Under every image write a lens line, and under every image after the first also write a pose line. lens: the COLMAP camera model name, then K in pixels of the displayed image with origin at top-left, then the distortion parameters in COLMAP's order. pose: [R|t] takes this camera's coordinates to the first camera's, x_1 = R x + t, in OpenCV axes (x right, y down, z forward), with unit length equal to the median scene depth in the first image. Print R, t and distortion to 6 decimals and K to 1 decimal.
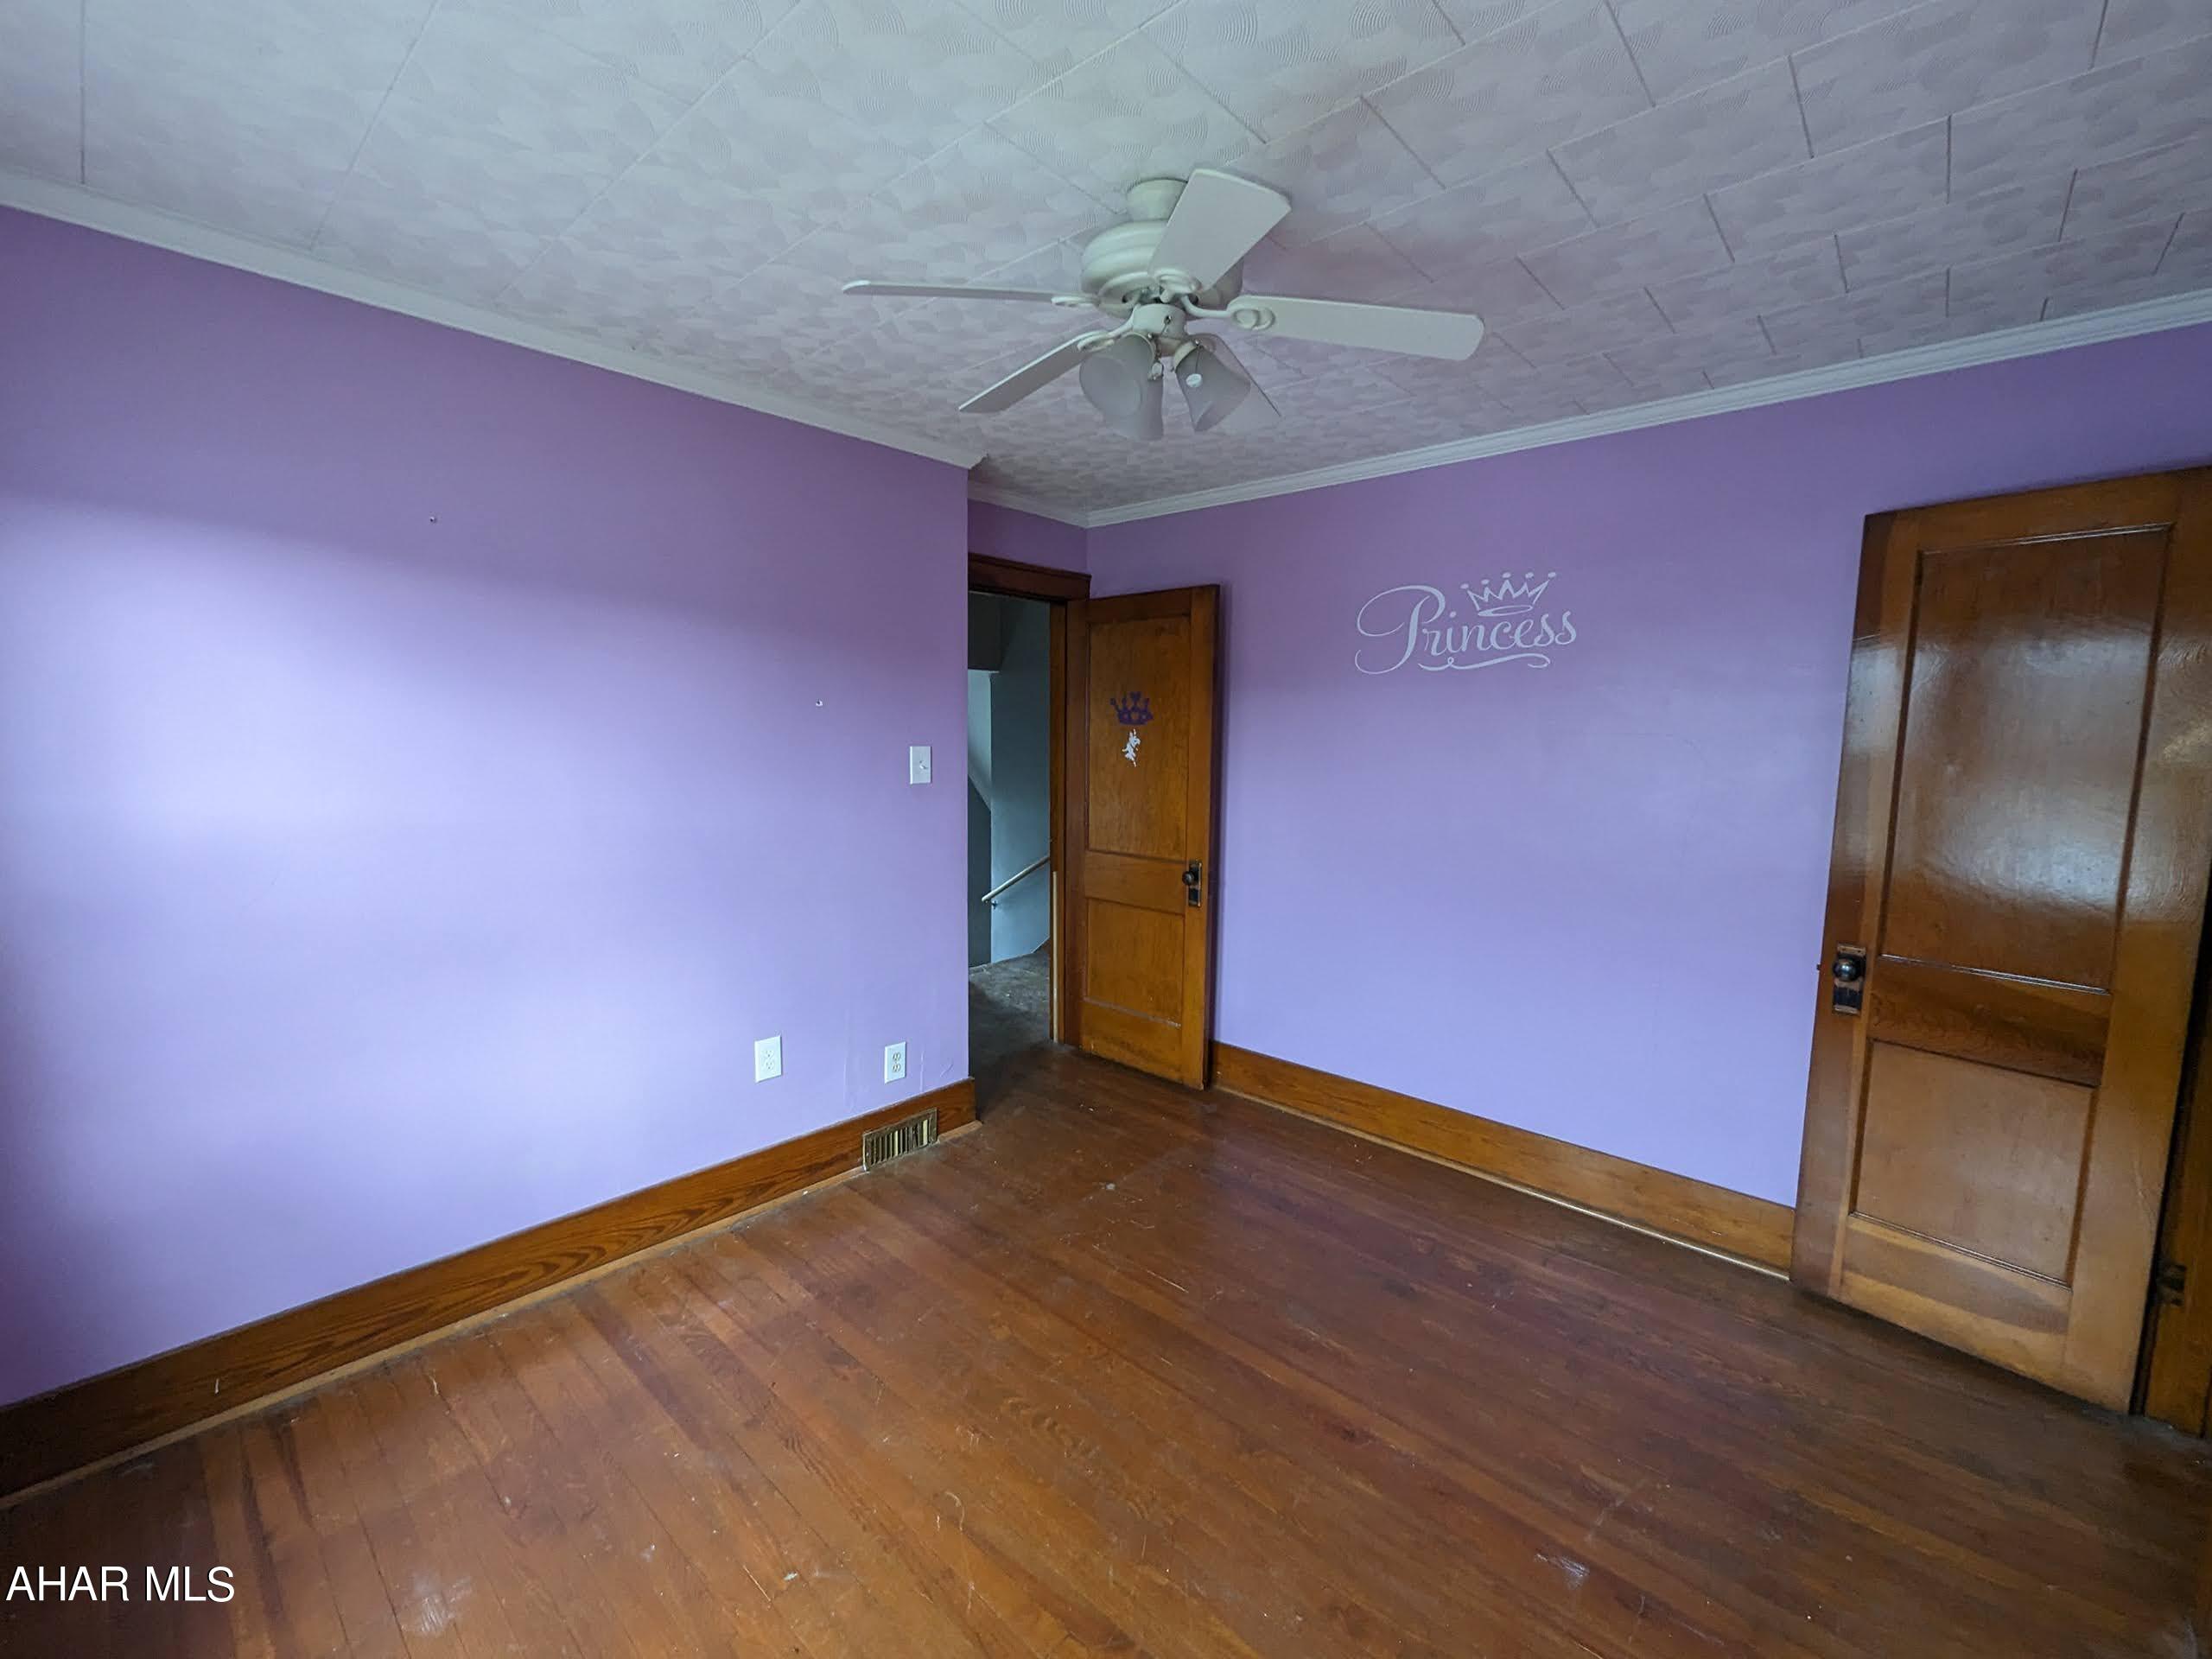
lens RADIAL K [[917.5, 0, 1106.0], [0, 917.5, 829.5], [0, 0, 1]] dist [0.004658, -0.001422]
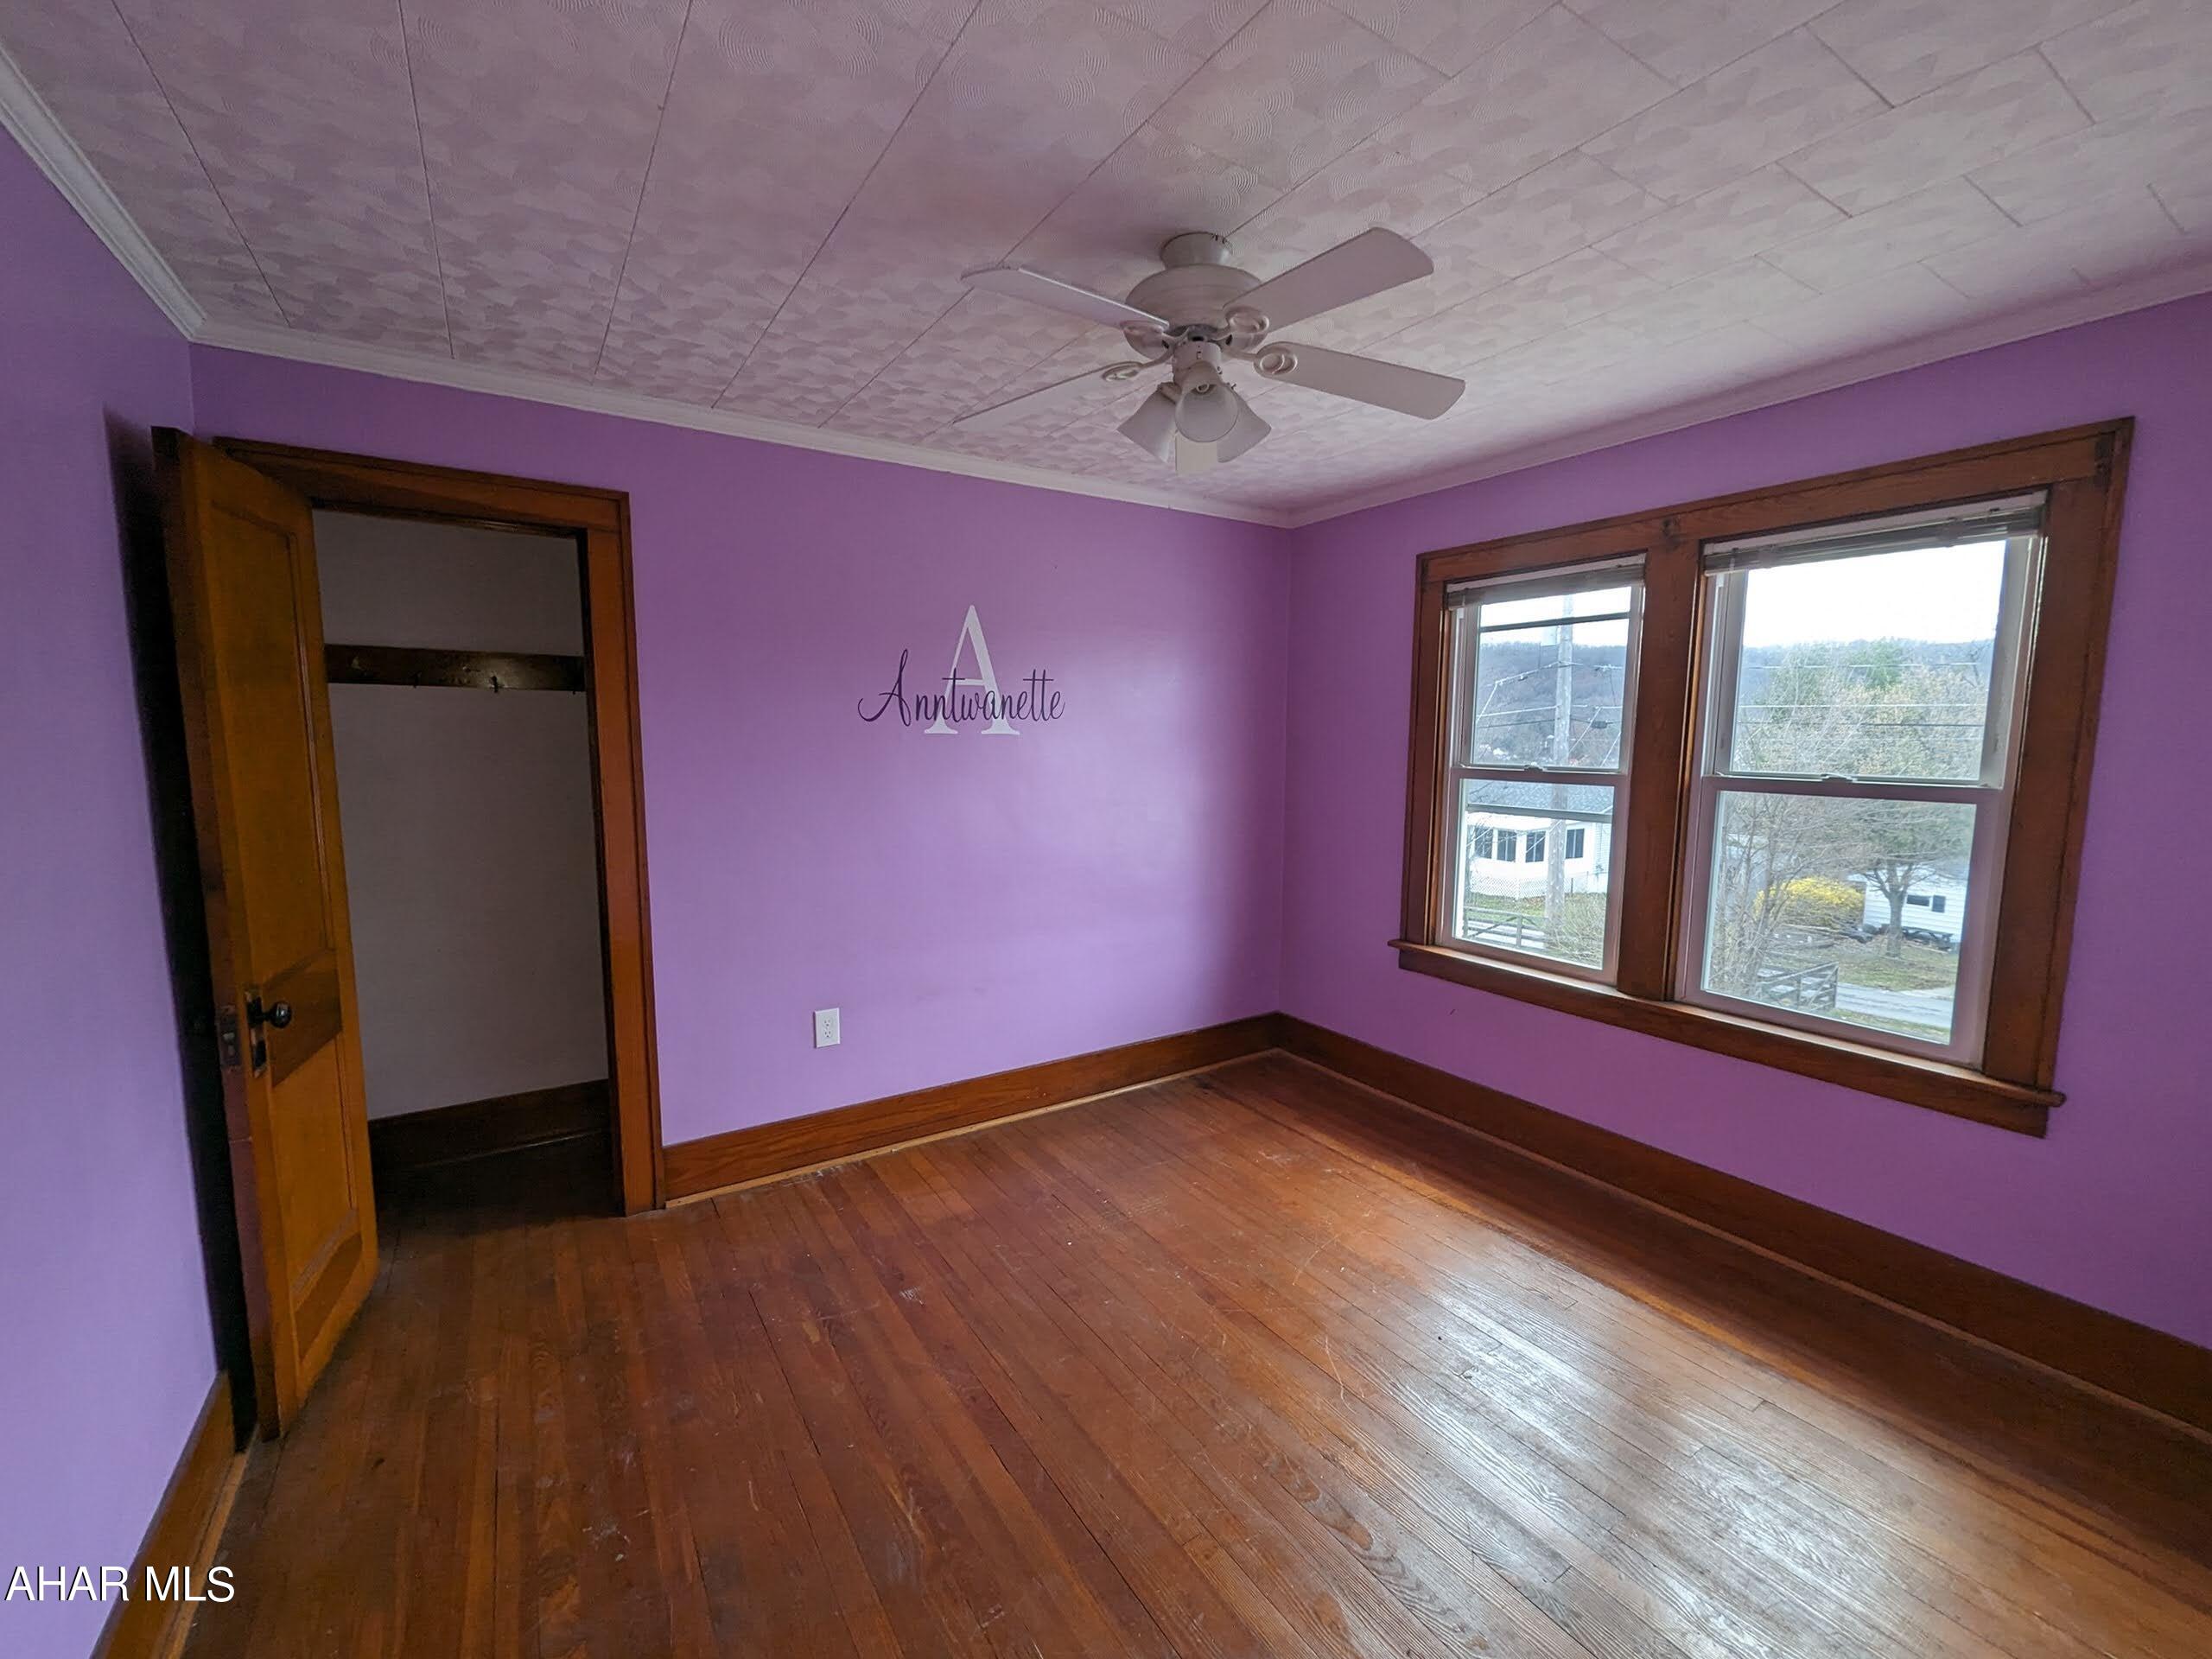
lens RADIAL K [[917.5, 0, 1106.0], [0, 917.5, 829.5], [0, 0, 1]] dist [0.004658, -0.001422]
pose [[-0.965455, -0.047430, 0.256216, -0.124133], [0.009954, 0.975863, 0.218156, -0.217185], [-0.260379, 0.213170, -0.941680, 1.947394]]
